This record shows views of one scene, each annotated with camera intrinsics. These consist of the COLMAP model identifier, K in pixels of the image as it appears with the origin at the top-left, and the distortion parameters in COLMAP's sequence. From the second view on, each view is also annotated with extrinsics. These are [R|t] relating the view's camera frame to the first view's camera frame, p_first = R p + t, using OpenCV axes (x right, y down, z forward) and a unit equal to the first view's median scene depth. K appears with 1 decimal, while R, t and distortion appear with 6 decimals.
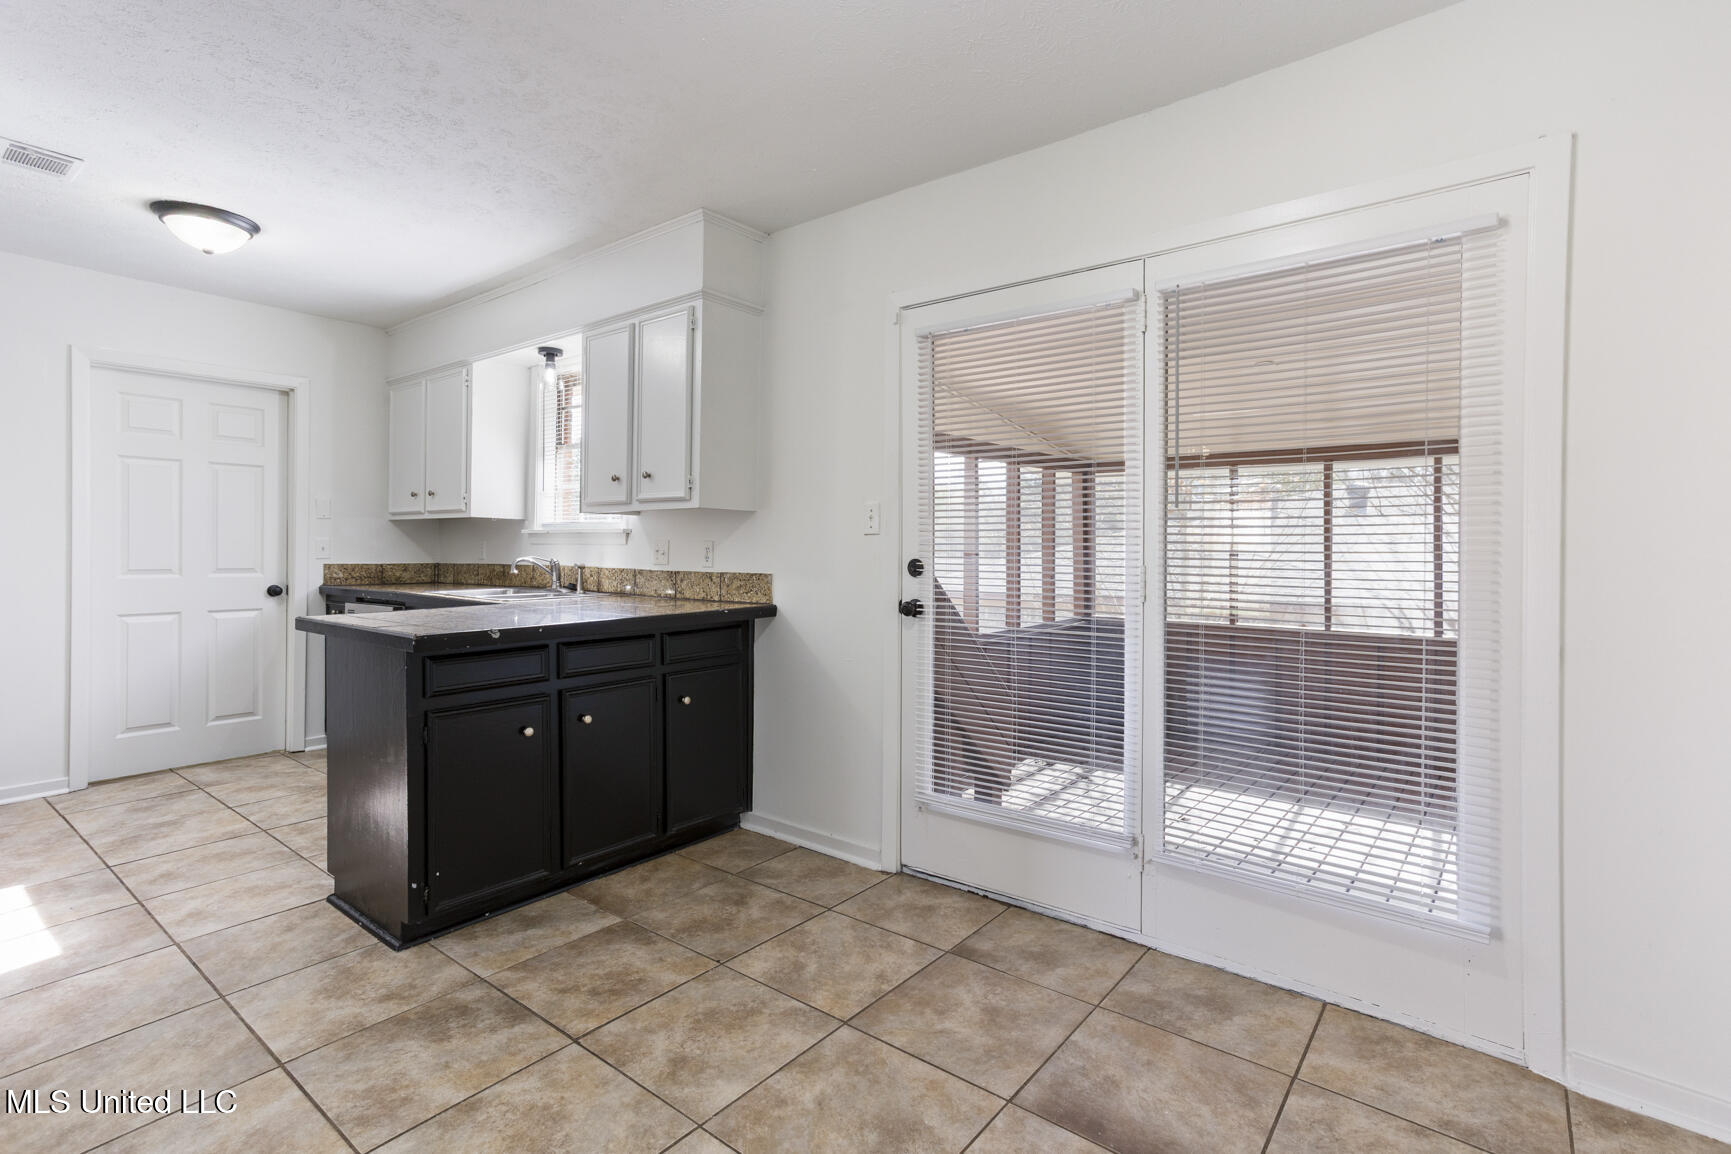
lens RADIAL K [[836.4, 0, 866.5], [0, 836.4, 541.9], [0, 0, 1]] dist [-0.000318, 0.021173]
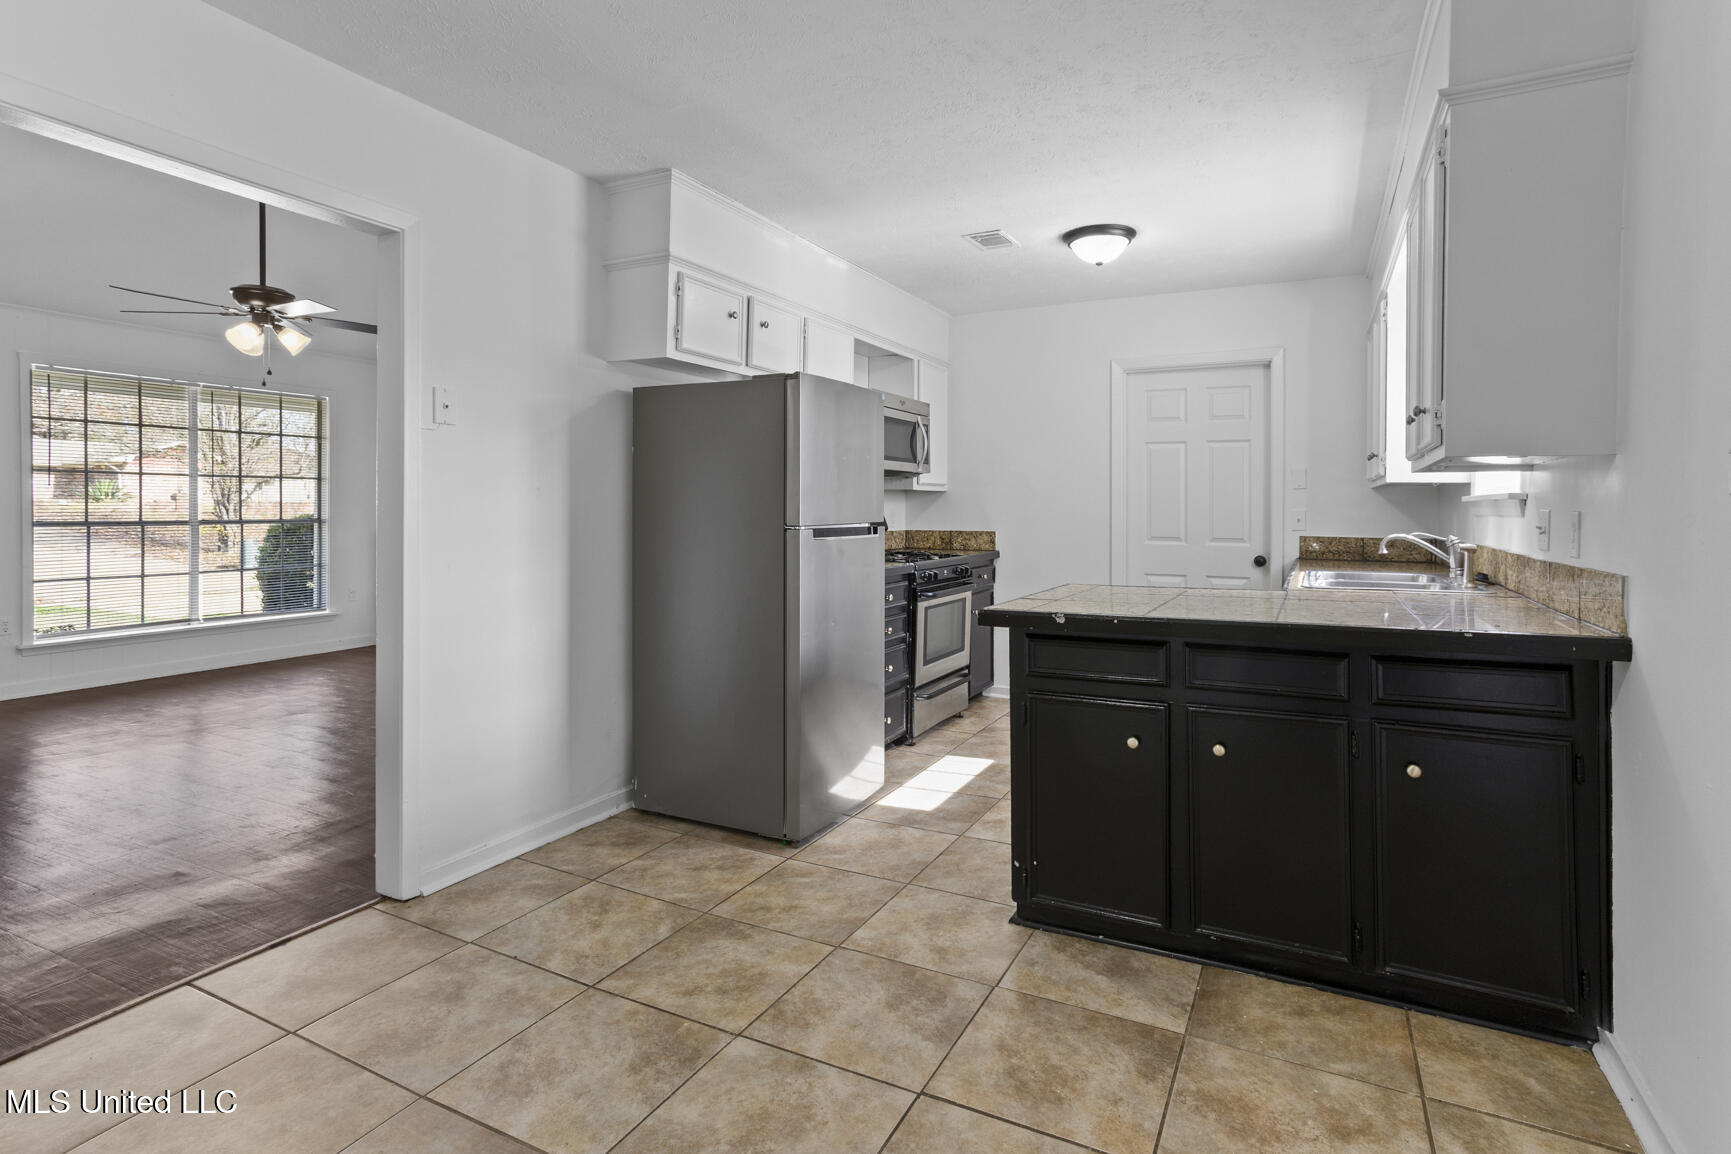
lens RADIAL K [[861.7, 0, 871.6], [0, 861.7, 501.2], [0, 0, 1]] dist [0.001375, 0.001991]
pose [[0.214029, -0.013930, -0.976728, 0.363528], [0.002797, 0.999903, -0.013648, -0.002457], [0.976823, 0.000190, 0.214047, 0.533428]]
